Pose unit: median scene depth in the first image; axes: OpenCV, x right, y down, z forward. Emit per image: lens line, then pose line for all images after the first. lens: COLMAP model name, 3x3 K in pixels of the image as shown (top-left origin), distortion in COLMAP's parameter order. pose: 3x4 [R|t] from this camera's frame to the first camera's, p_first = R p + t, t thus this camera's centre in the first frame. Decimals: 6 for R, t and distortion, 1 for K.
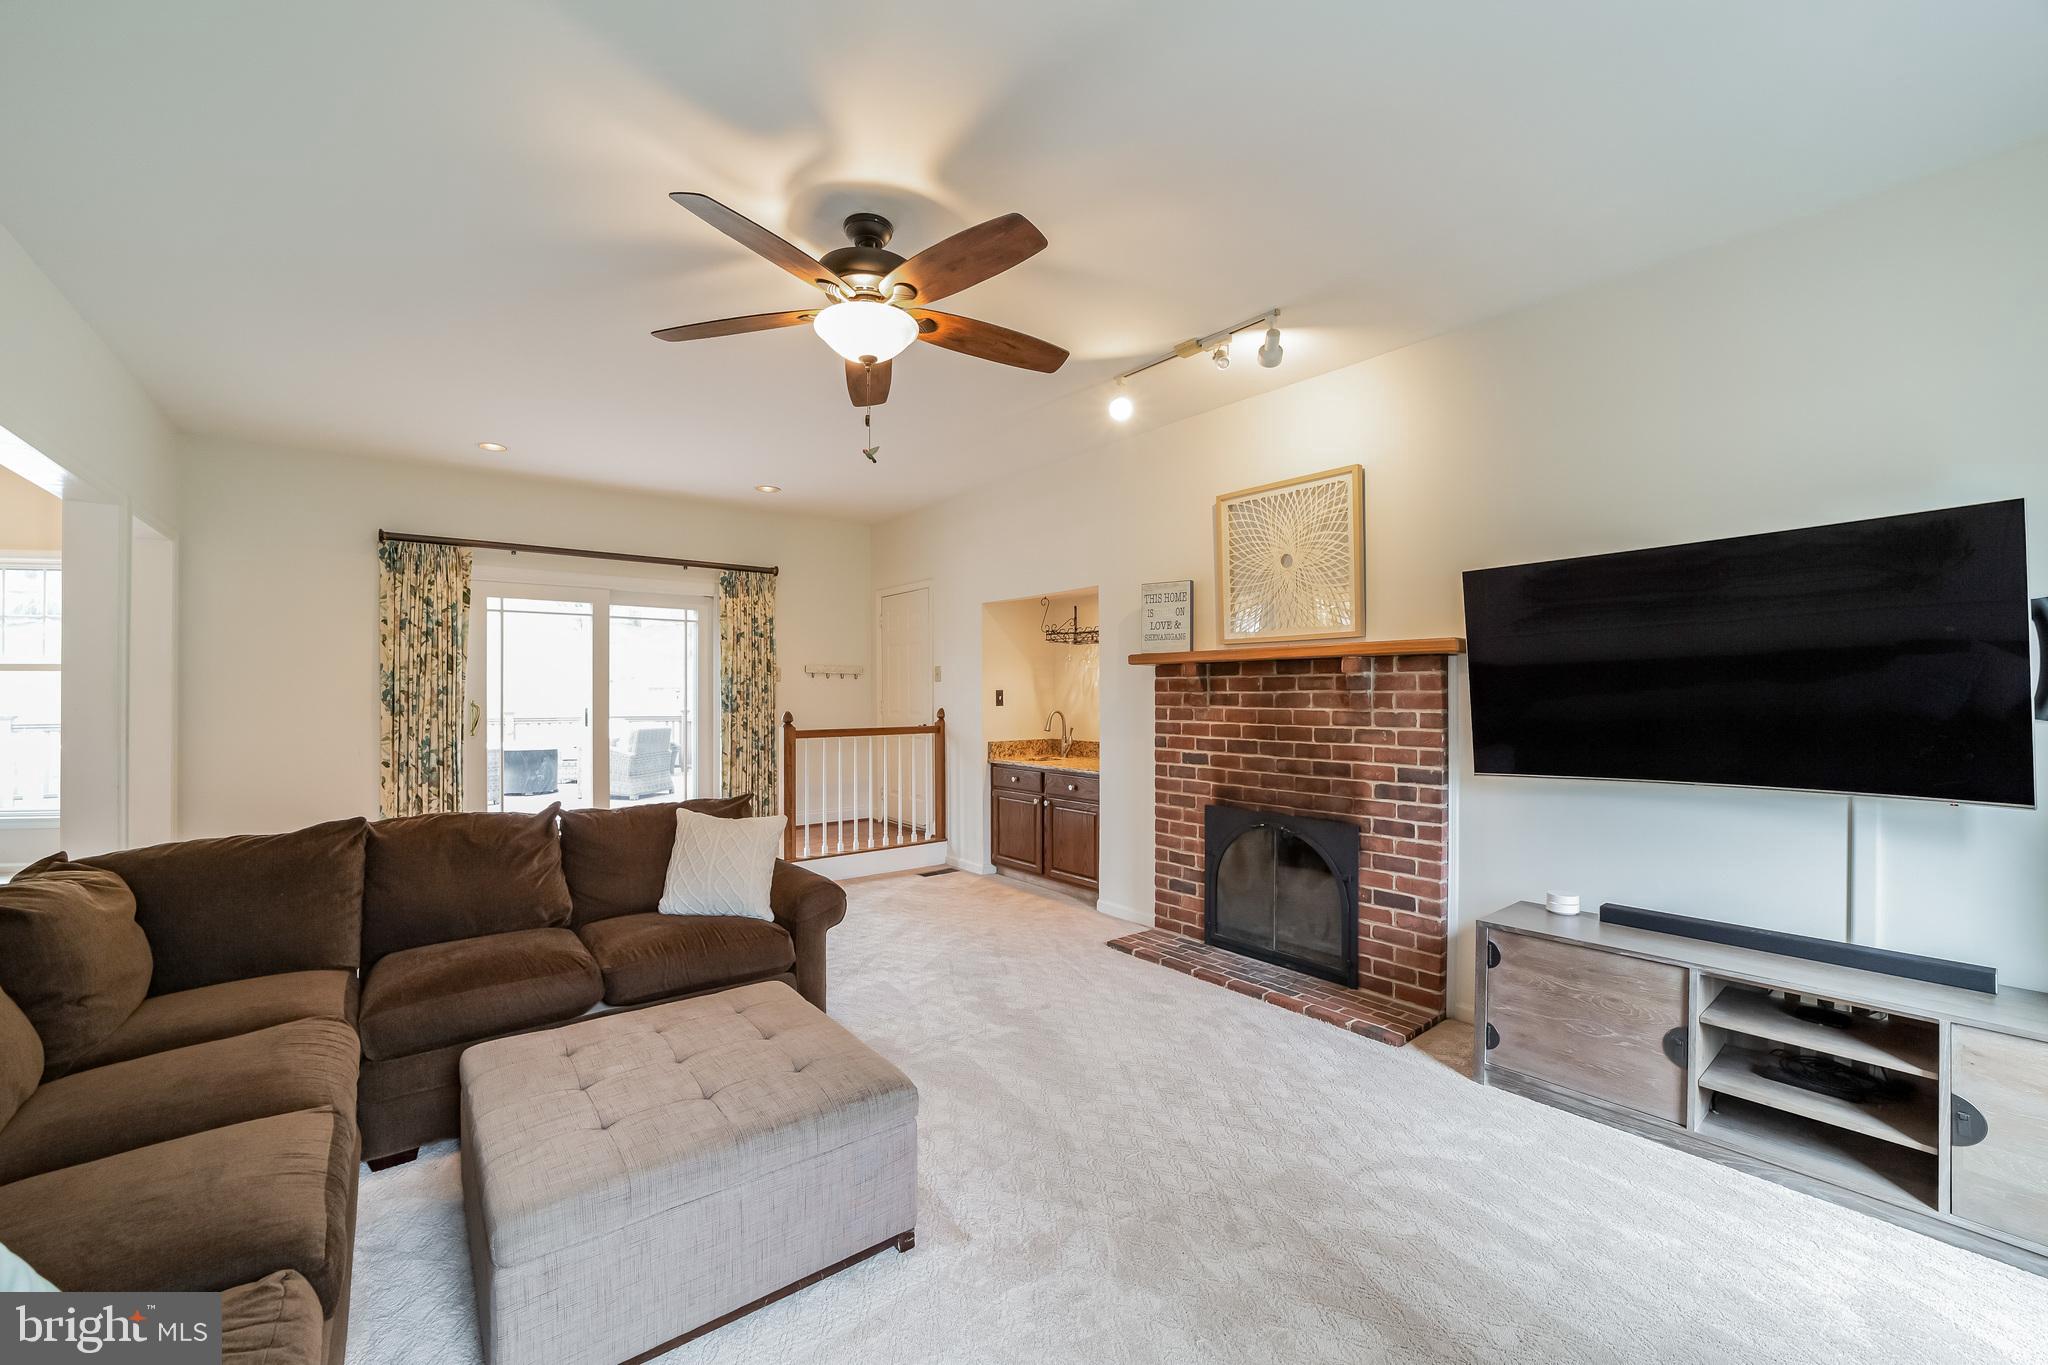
lens RADIAL K [[799.0, 0, 1016.3], [0, 799.0, 688.4], [0, 0, 1]] dist [-0.046539, 0.011743]
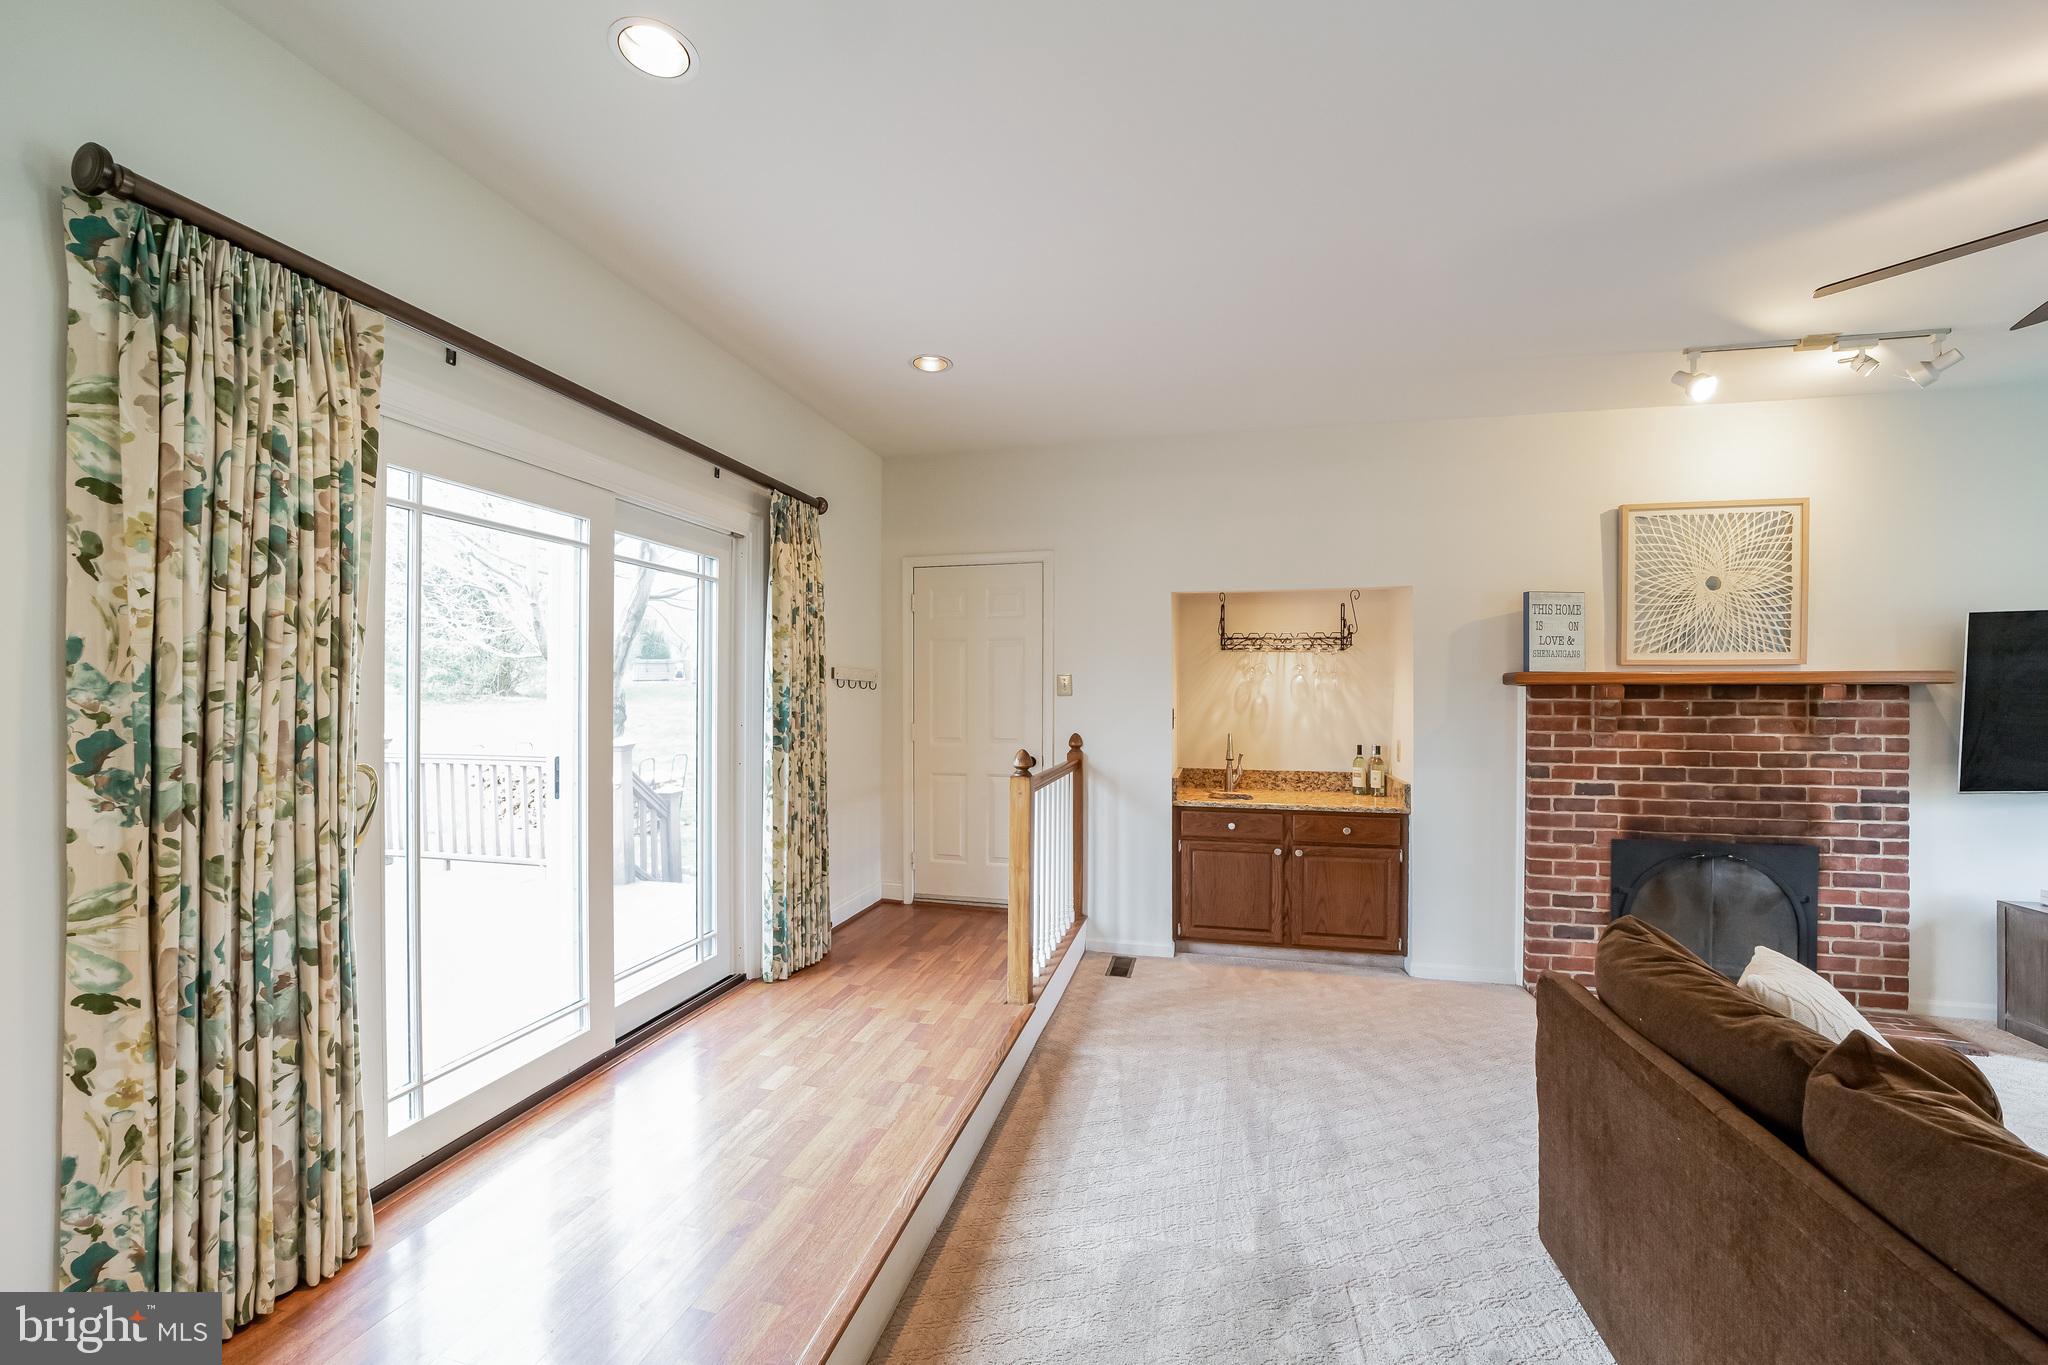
lens RADIAL K [[799.0, 0, 1016.3], [0, 799.0, 688.4], [0, 0, 1]] dist [-0.046539, 0.011743]
pose [[0.796357, 0.008202, 0.604771, -0.867621], [-0.008349, 0.999962, -0.002568, -0.019789], [-0.604769, -0.003004, 0.796395, 0.712024]]
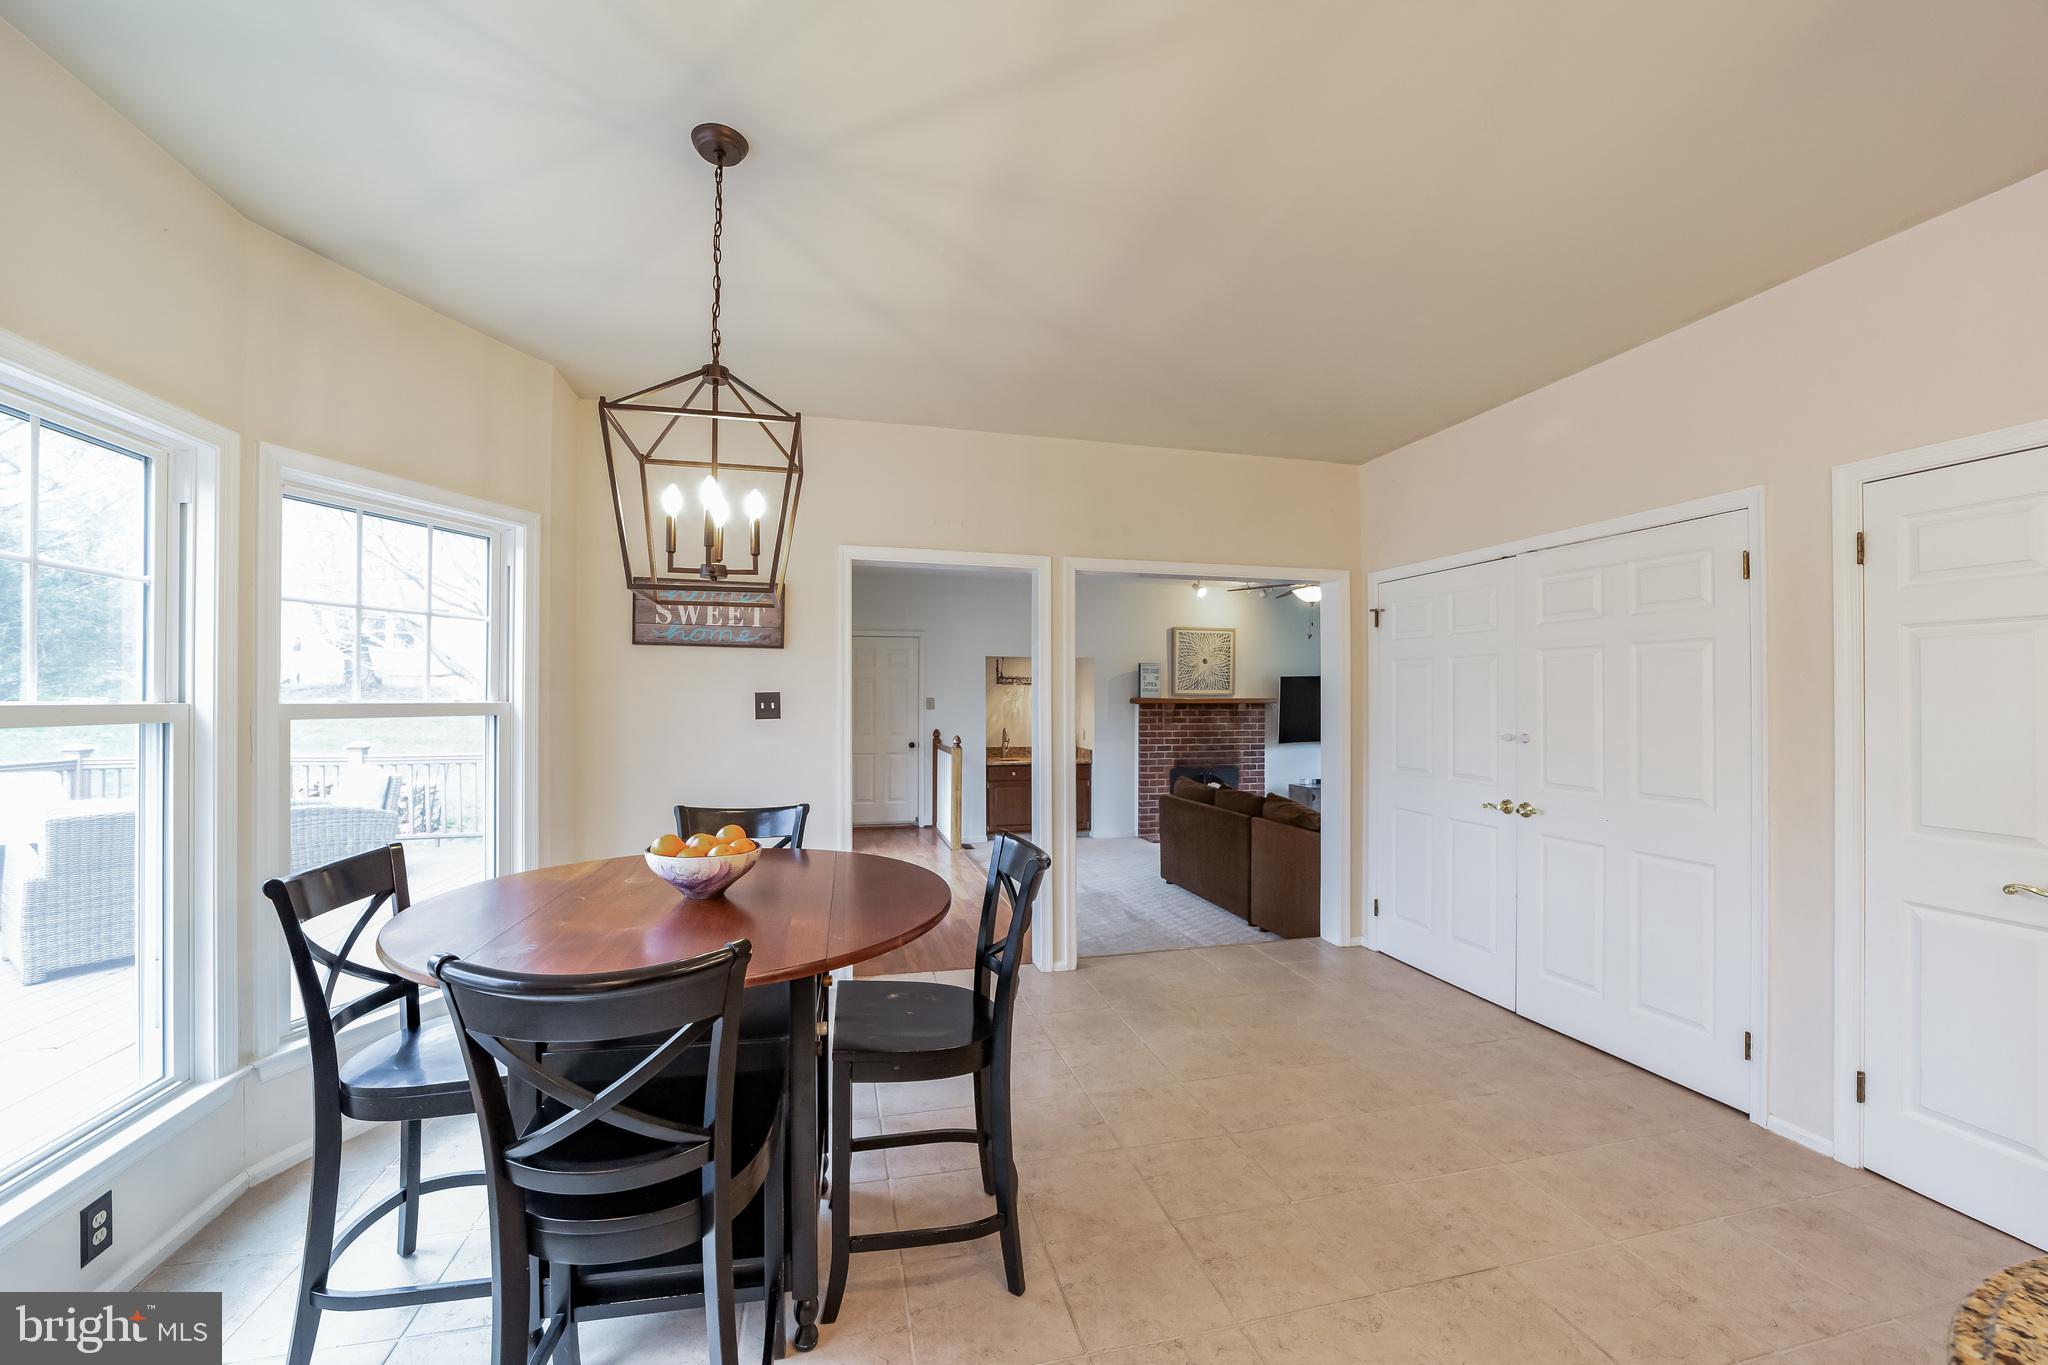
lens RADIAL K [[799.0, 0, 1016.3], [0, 799.0, 688.4], [0, 0, 1]] dist [-0.046539, 0.011743]
pose [[0.413810, 0.011742, 0.910287, -1.934167], [-0.008521, 0.999923, -0.009025, -0.050354], [-0.910323, -0.004021, 0.413878, 0.495227]]
